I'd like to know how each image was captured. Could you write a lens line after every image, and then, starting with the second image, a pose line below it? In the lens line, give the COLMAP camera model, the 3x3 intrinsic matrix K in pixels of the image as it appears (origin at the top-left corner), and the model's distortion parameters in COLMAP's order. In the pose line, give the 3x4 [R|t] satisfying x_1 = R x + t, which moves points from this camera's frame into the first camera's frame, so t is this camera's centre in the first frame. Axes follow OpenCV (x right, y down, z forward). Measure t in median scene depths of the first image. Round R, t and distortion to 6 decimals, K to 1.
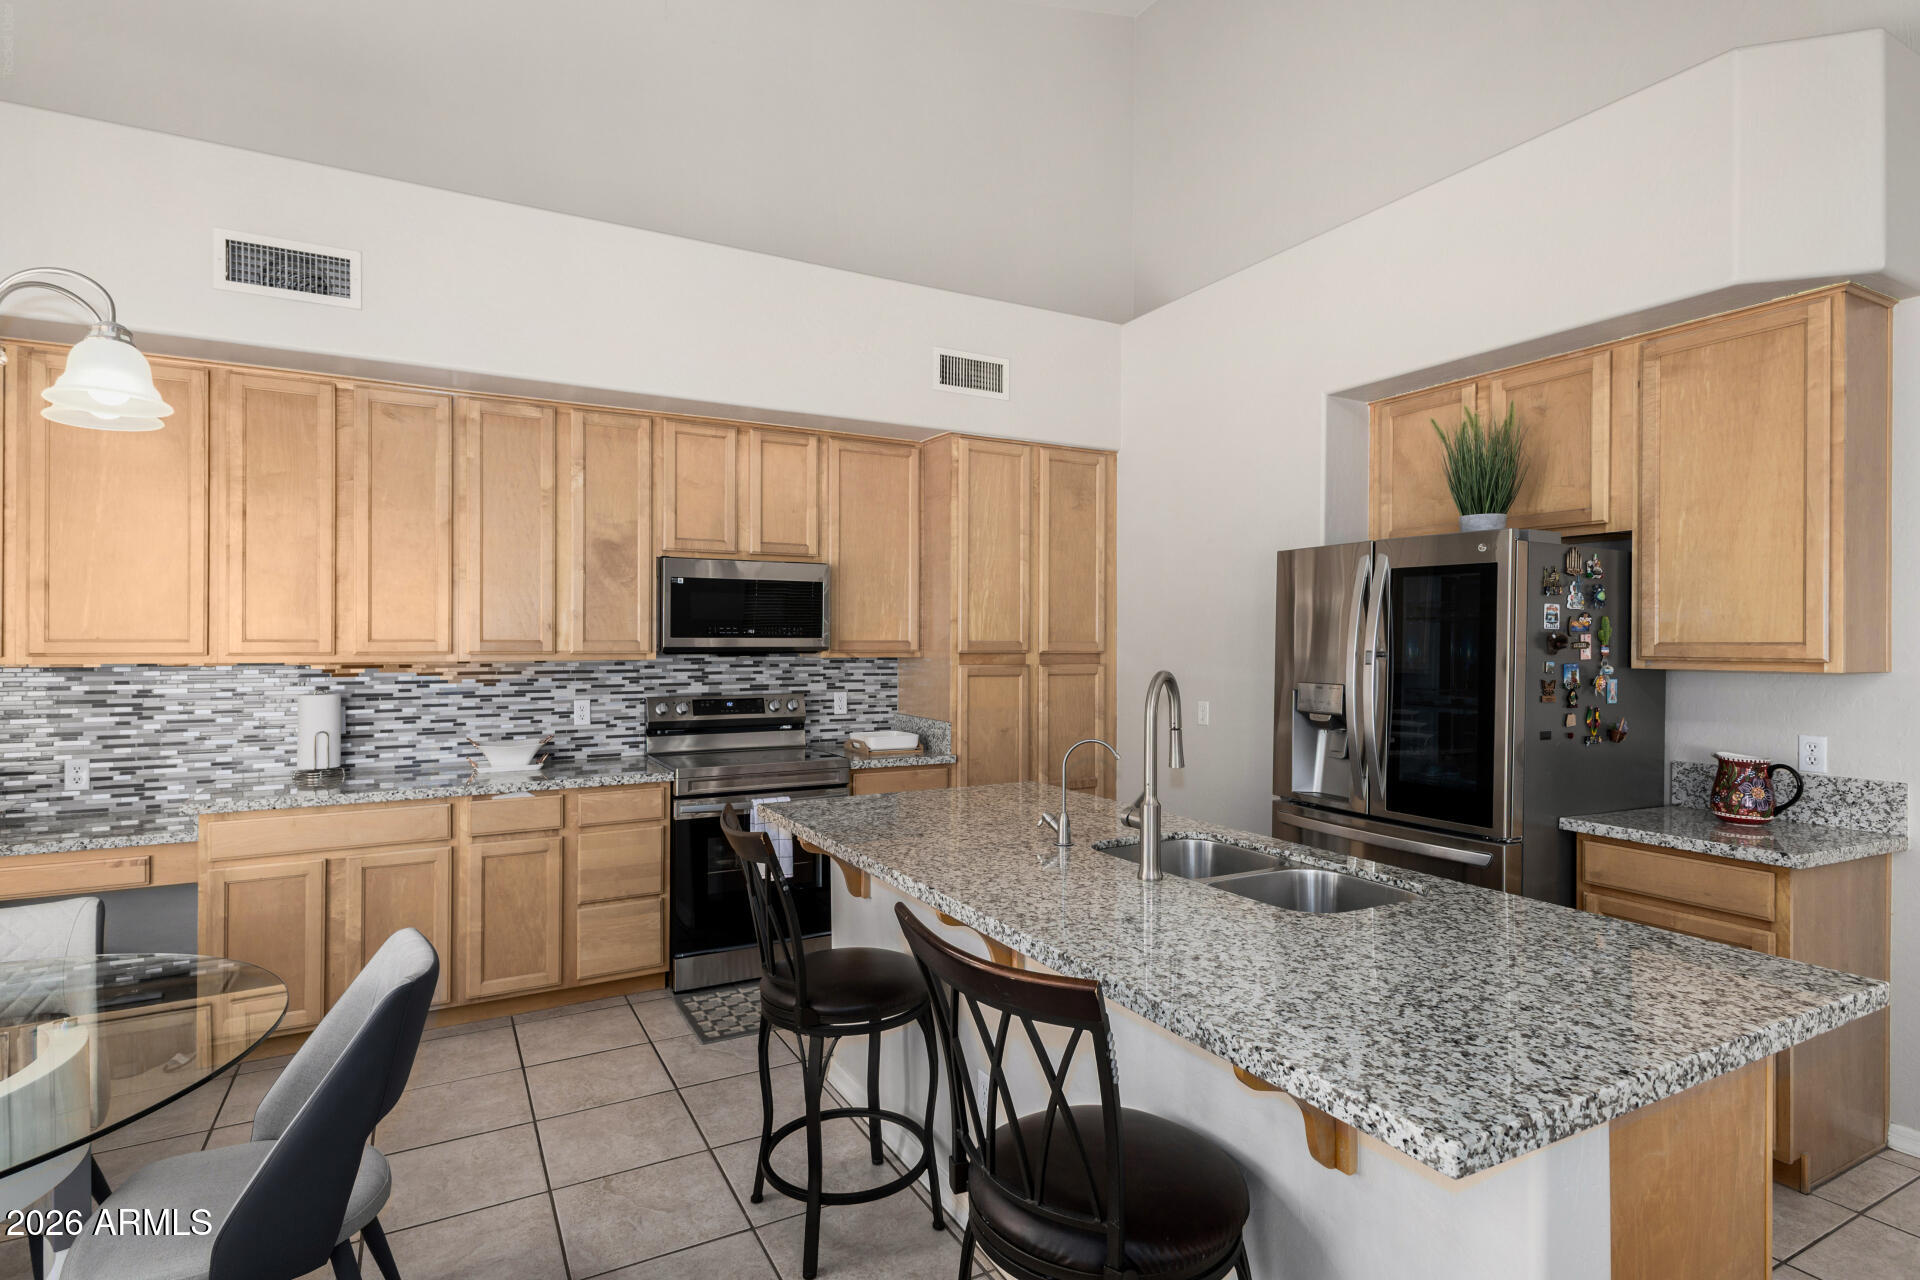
lens RADIAL K [[981.8, 0, 960.0], [0, 981.8, 640.0], [0, 0, 1]] dist [0.002850, 0.000203]
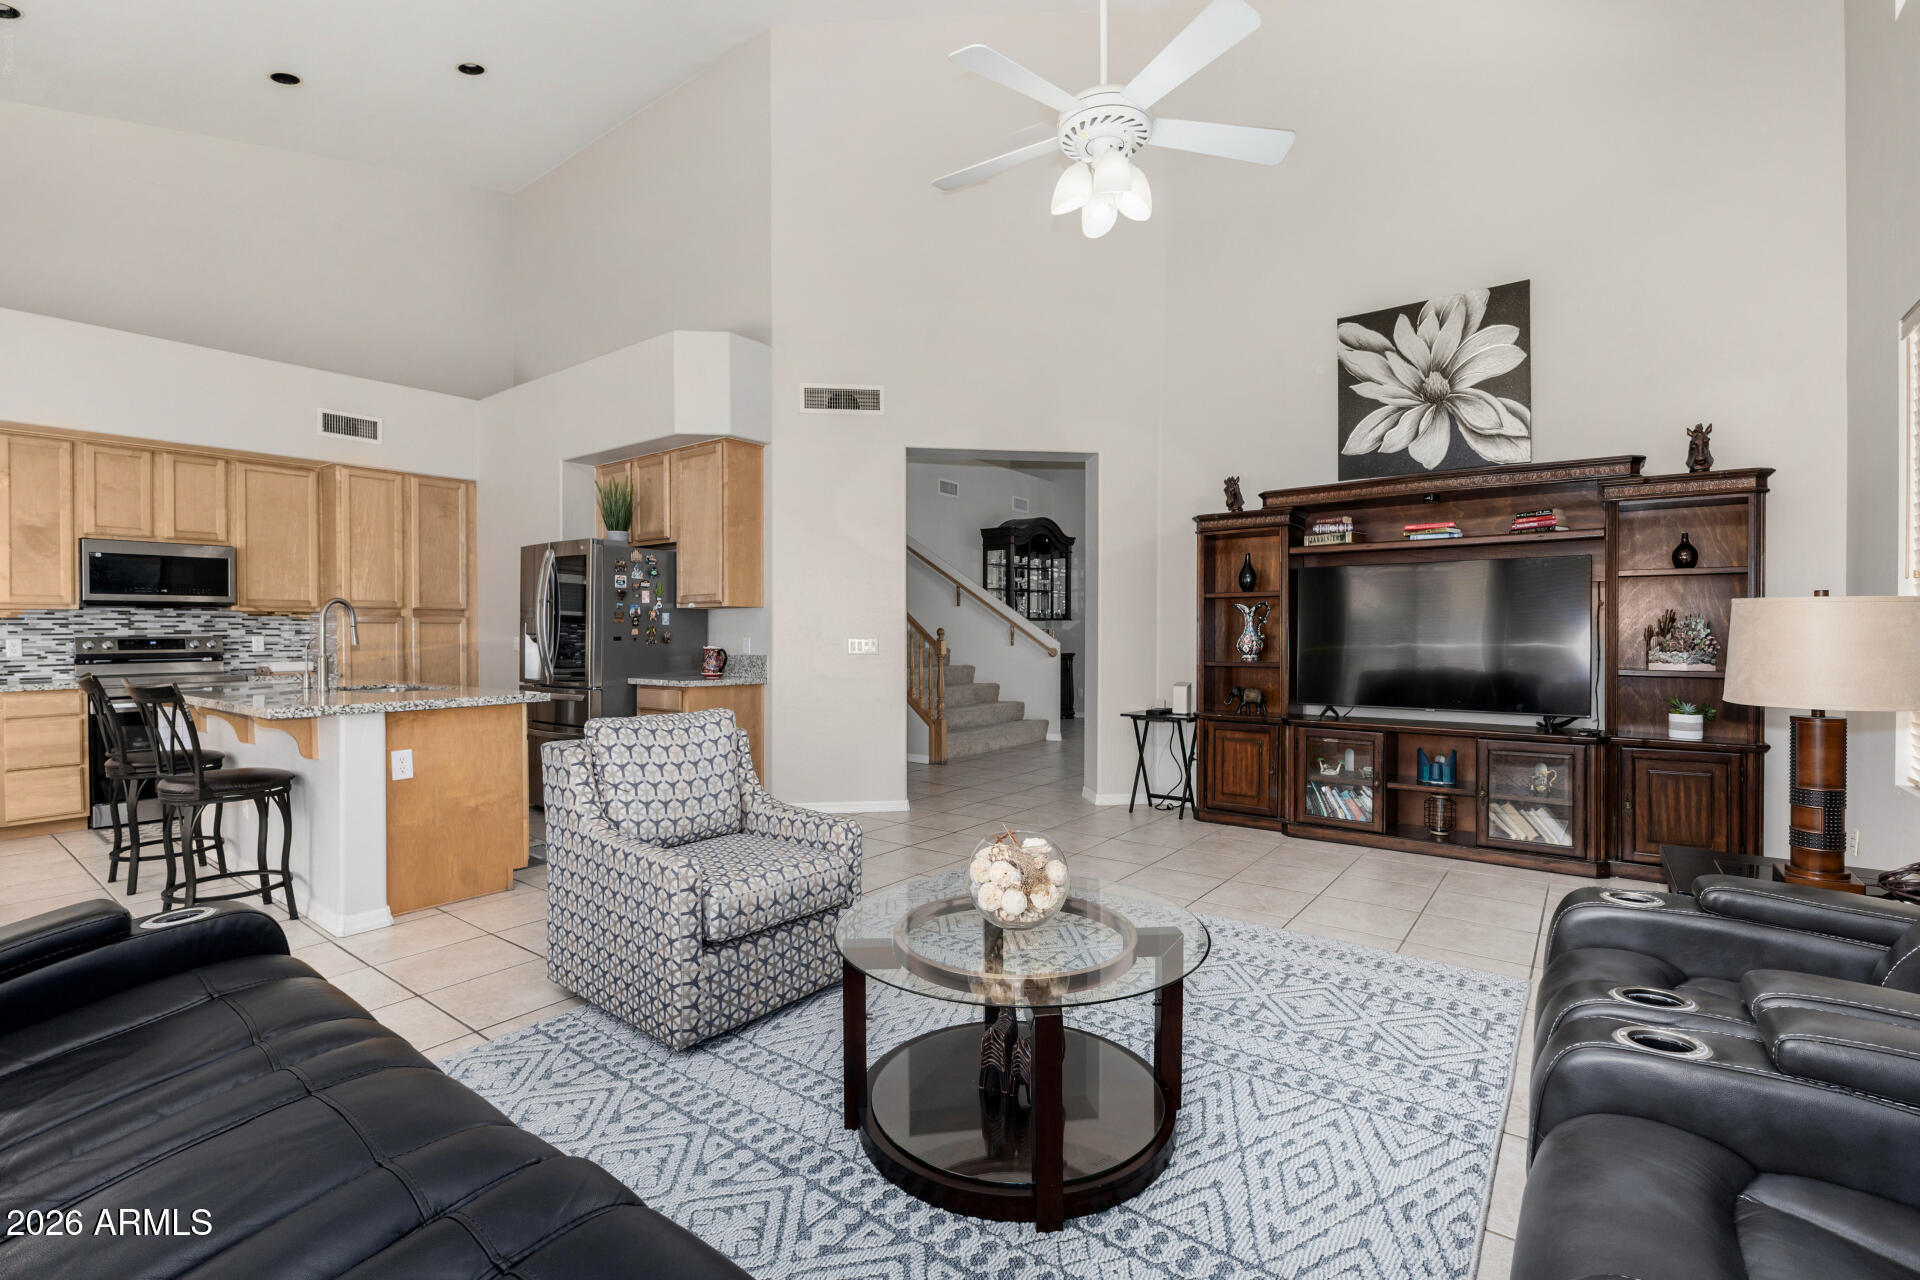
lens RADIAL K [[857.1, 0, 962.3], [0, 857.1, 637.5], [0, 0, 1]] dist [-0.013907, -0.000798]
pose [[0.909738, -0.010325, 0.415055, 0.338312], [0.006323, 0.999919, 0.011016, 0.053171], [-0.415135, -0.007397, 0.909730, -0.632675]]
